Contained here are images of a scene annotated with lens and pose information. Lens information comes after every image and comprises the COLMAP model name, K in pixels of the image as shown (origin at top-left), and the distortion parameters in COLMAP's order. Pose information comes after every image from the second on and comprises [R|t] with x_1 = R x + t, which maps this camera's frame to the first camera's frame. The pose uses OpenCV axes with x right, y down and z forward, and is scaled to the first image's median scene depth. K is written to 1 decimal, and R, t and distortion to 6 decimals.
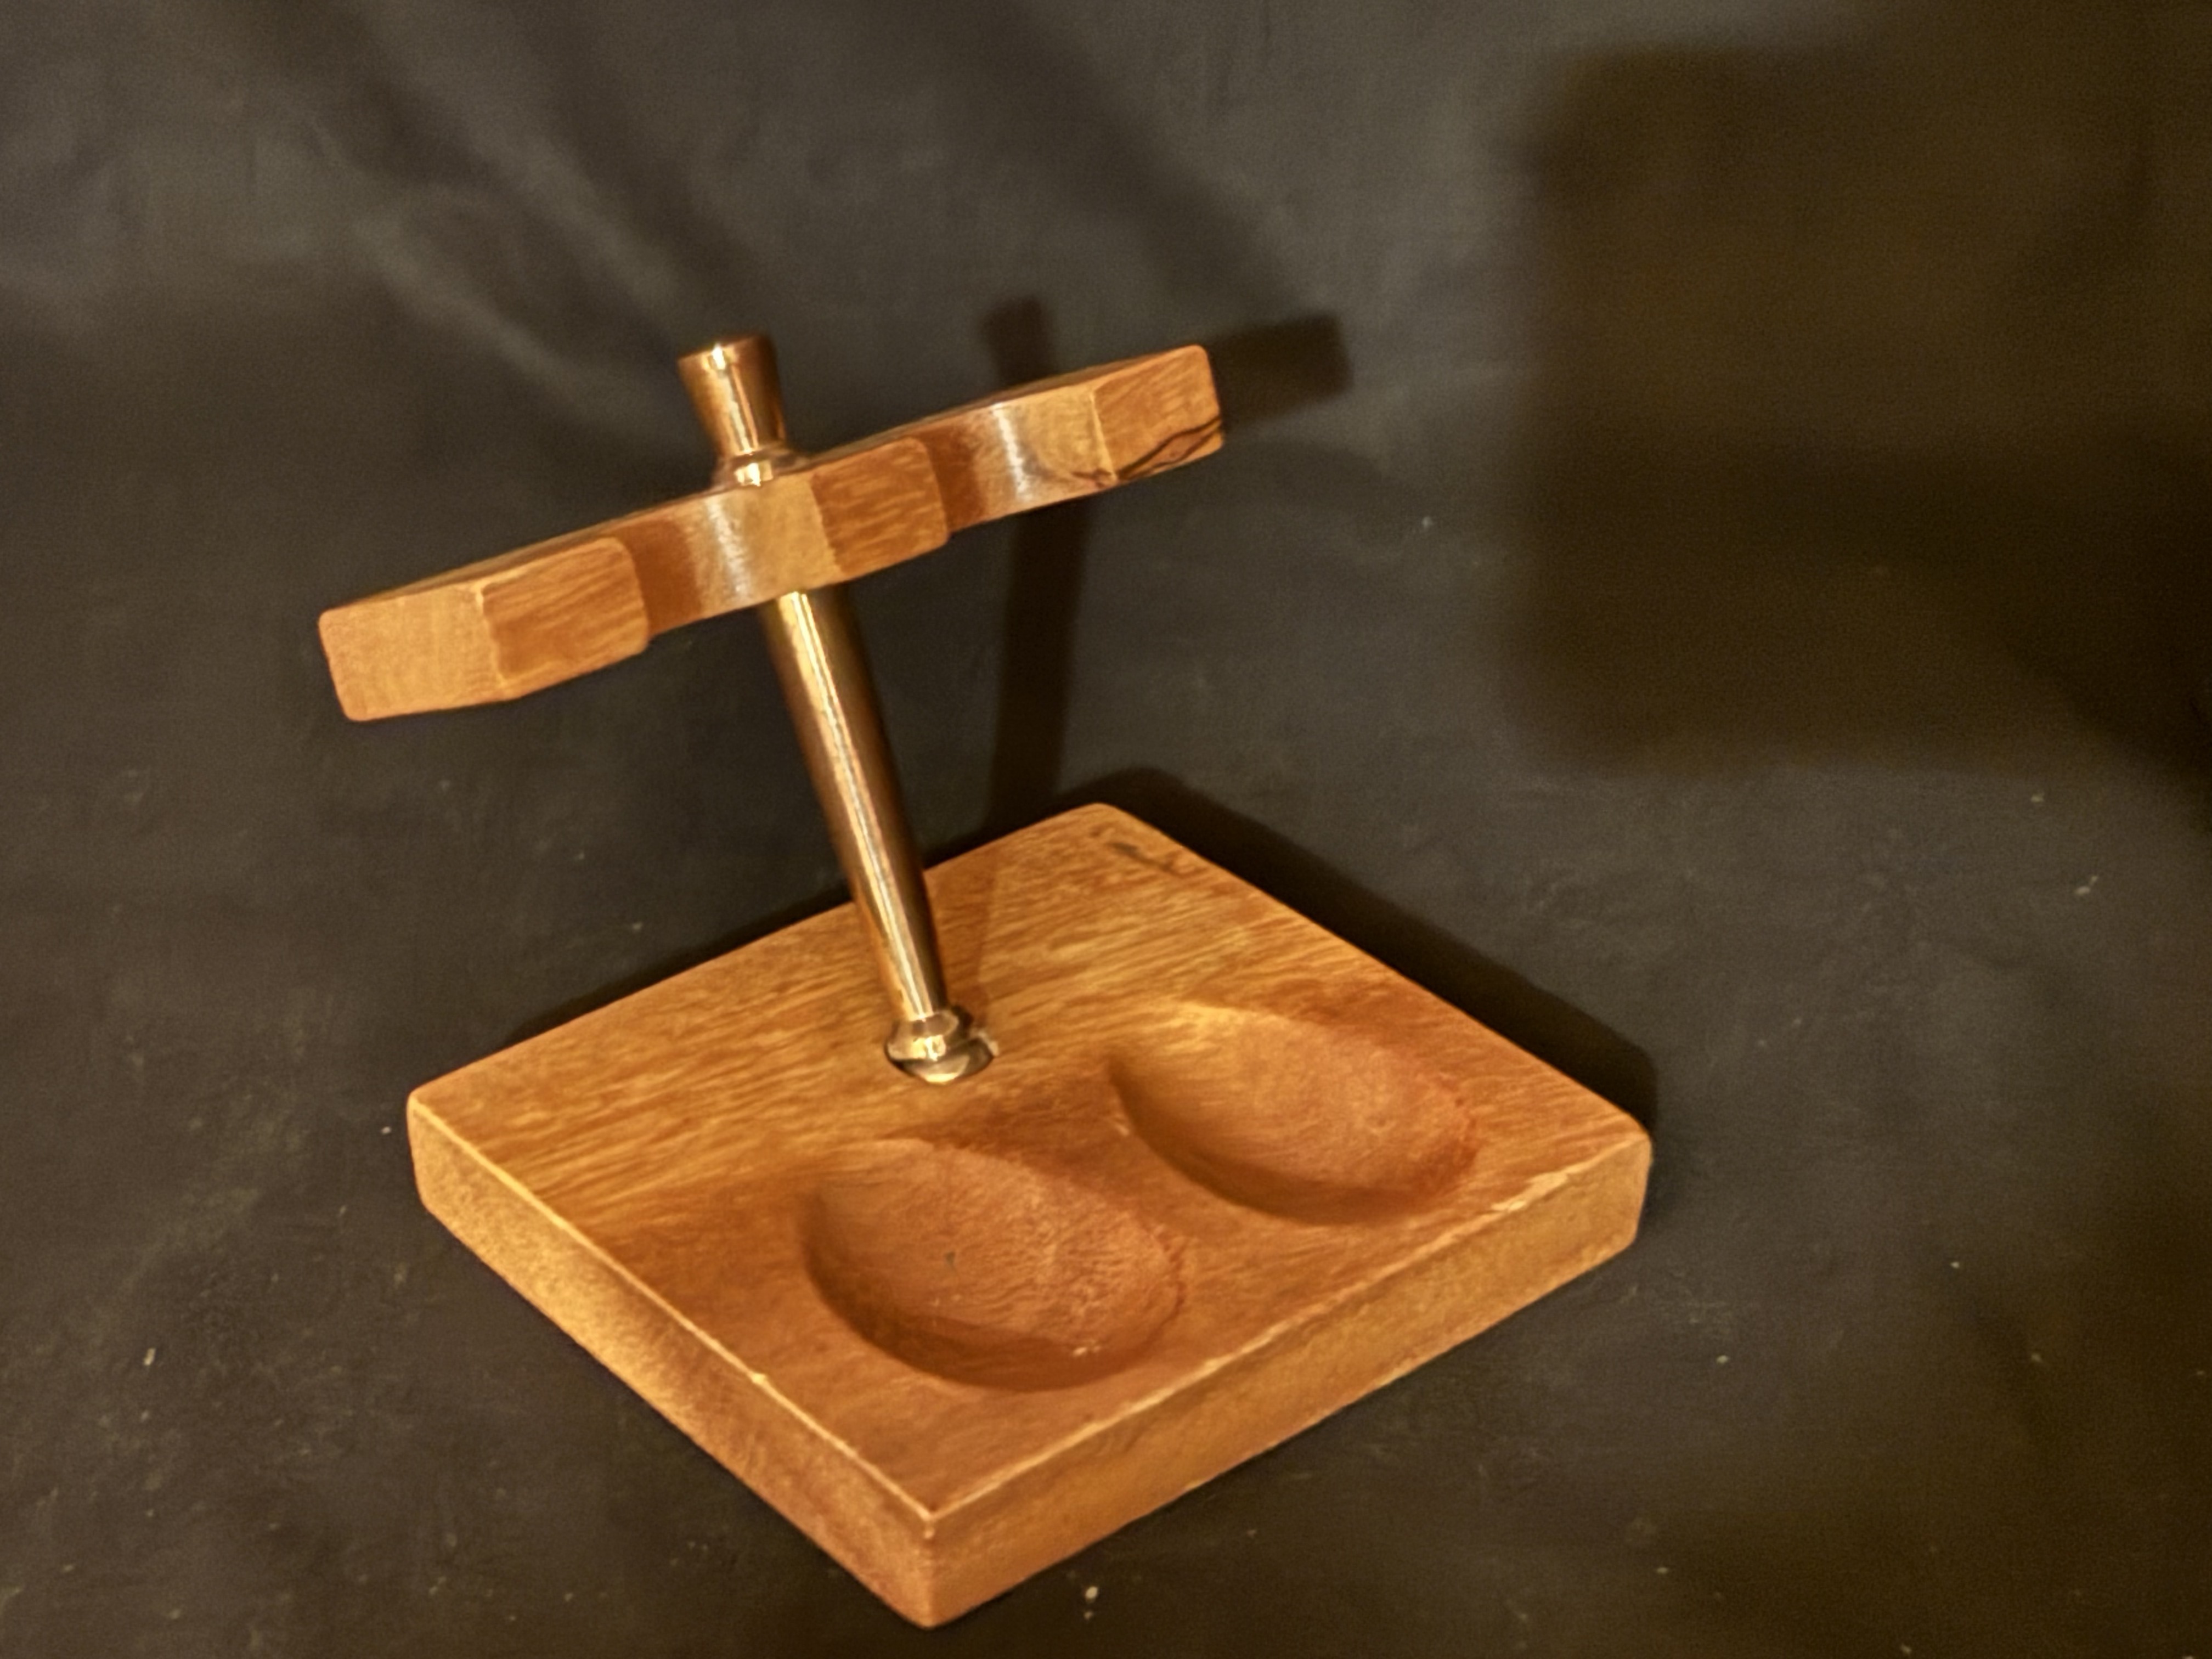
lens RADIAL K [[3662.6, 0, 1106.0], [0, 3662.6, 829.5], [0, 0, 1]] dist [0.136927, 0.044666]
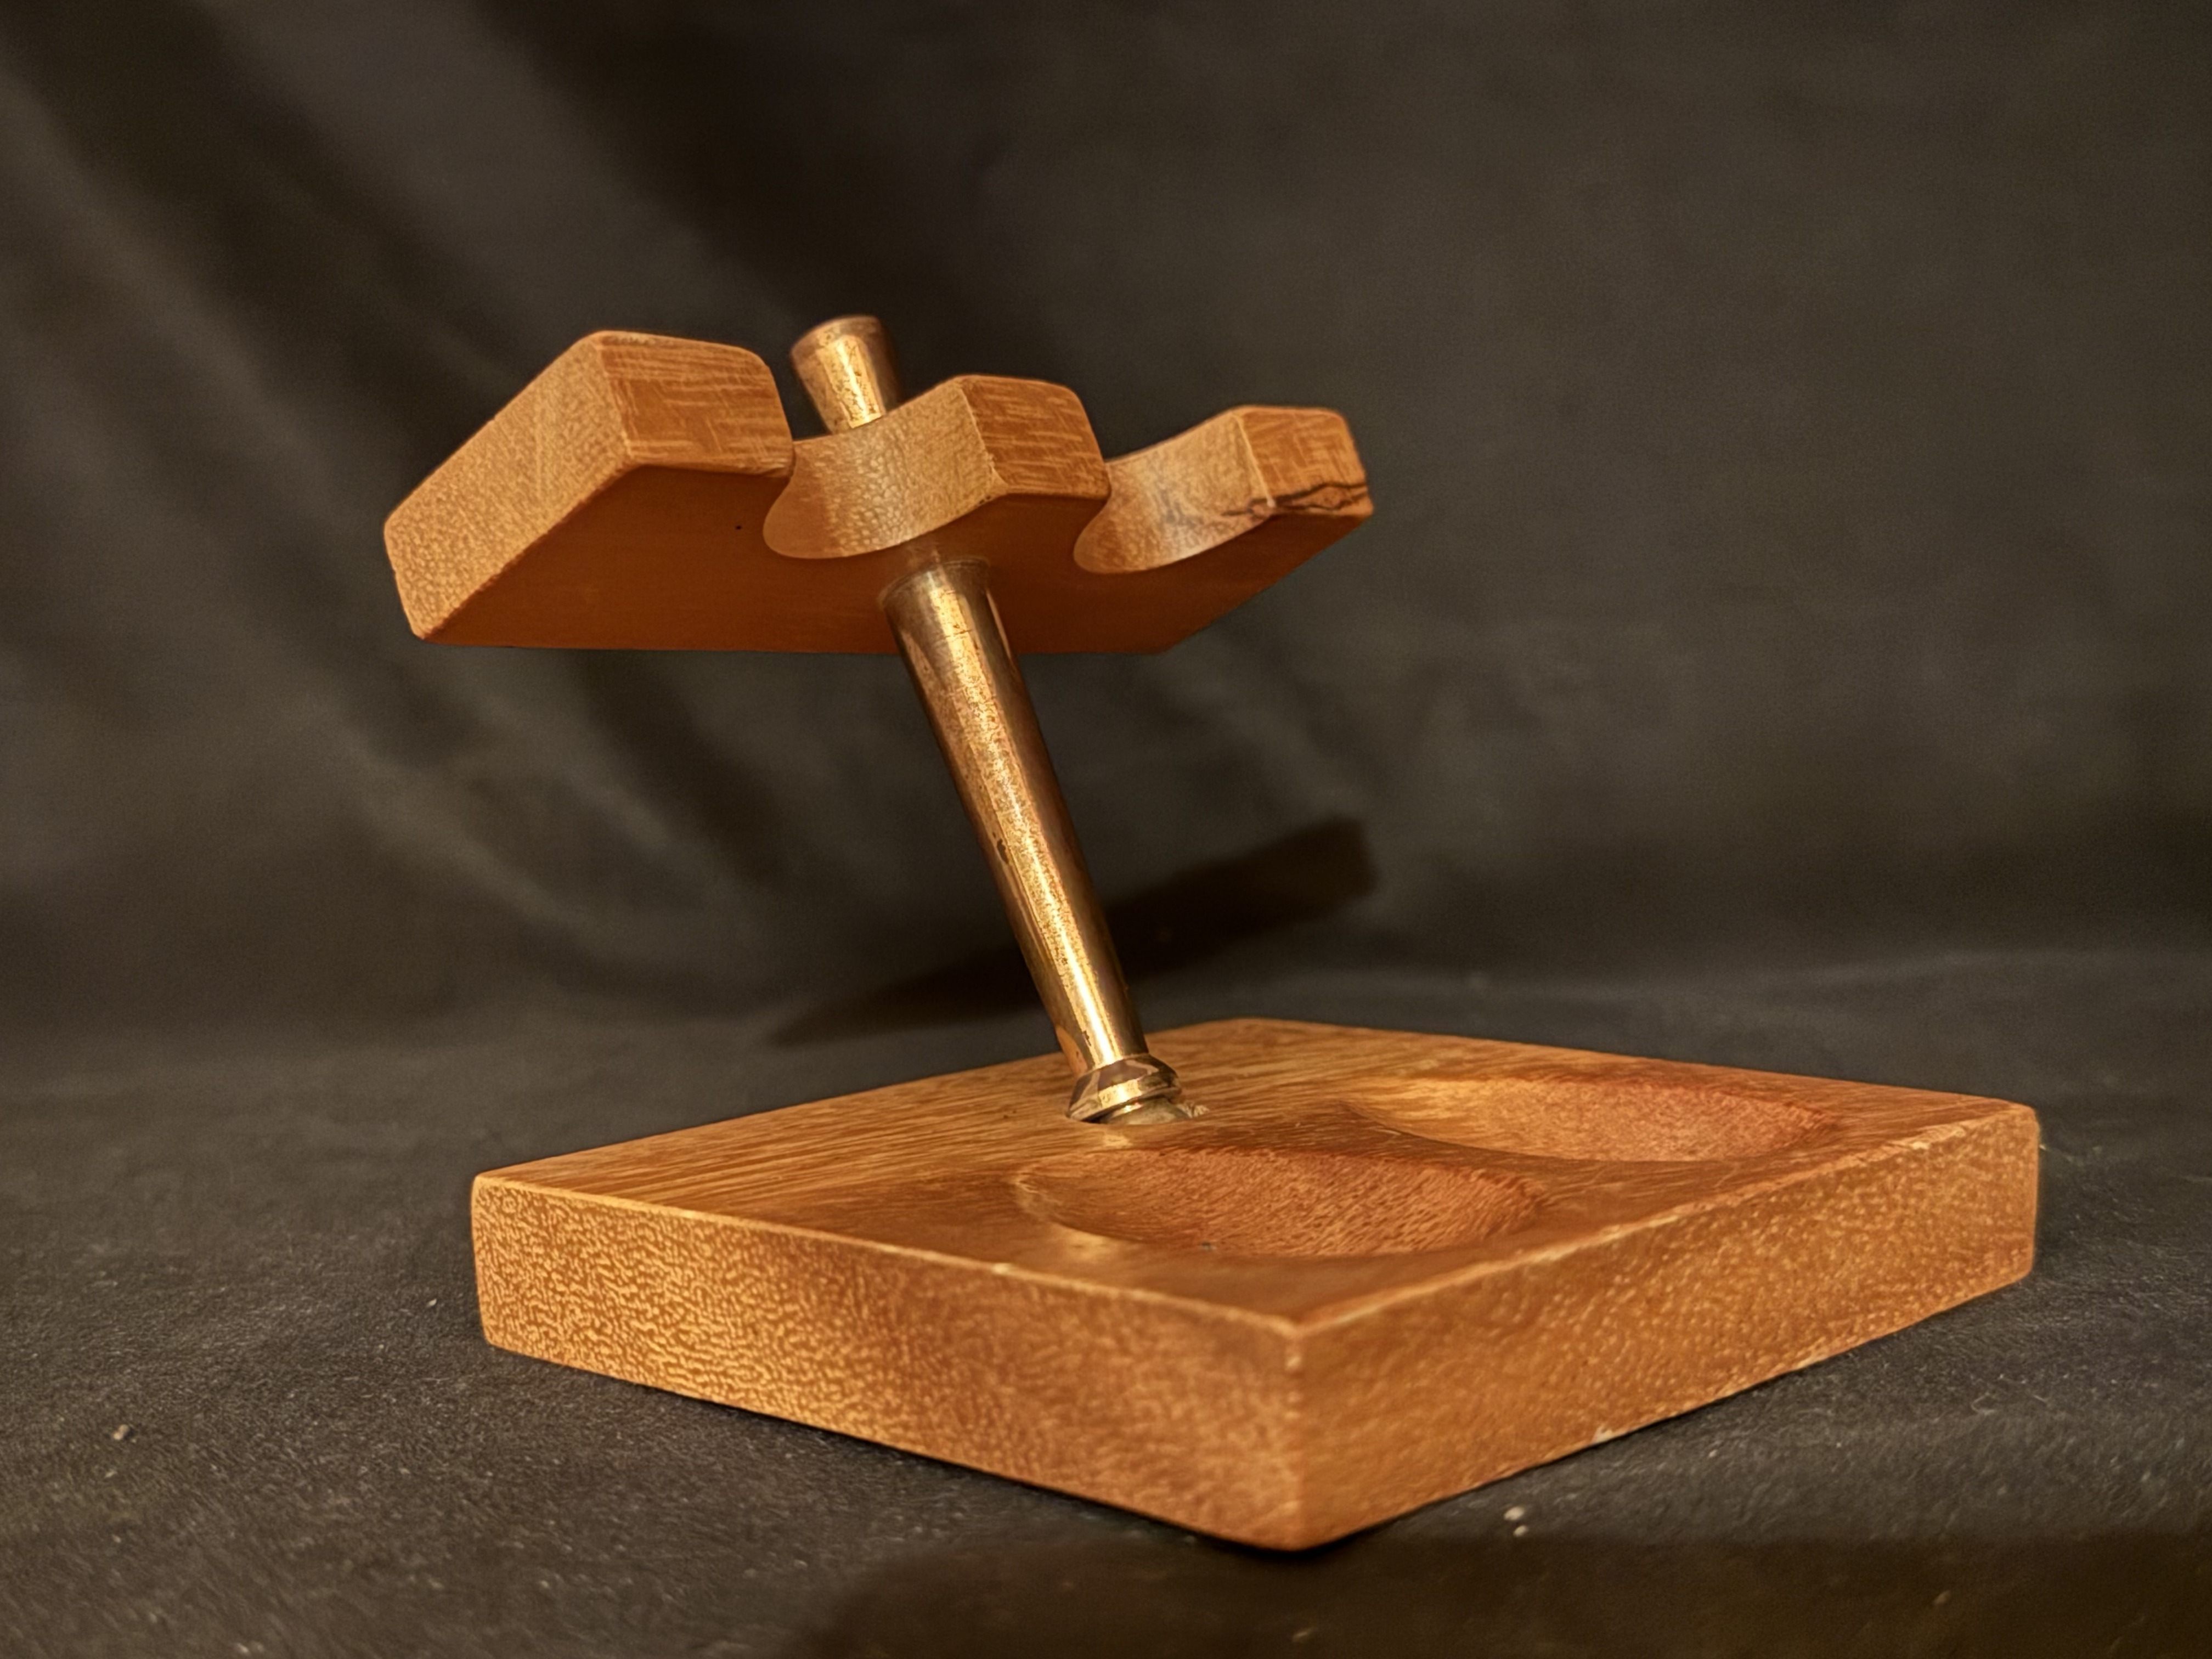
lens RADIAL K [[2874.5, 0, 1106.0], [0, 2874.5, 829.5], [0, 0, 1]] dist [0.139837, -0.031103]
pose [[0.994928, -0.053217, 0.085357, -0.107716], [0.084565, 0.902026, -0.423317, 0.285170], [-0.054467, 0.428389, 0.901951, 0.417674]]
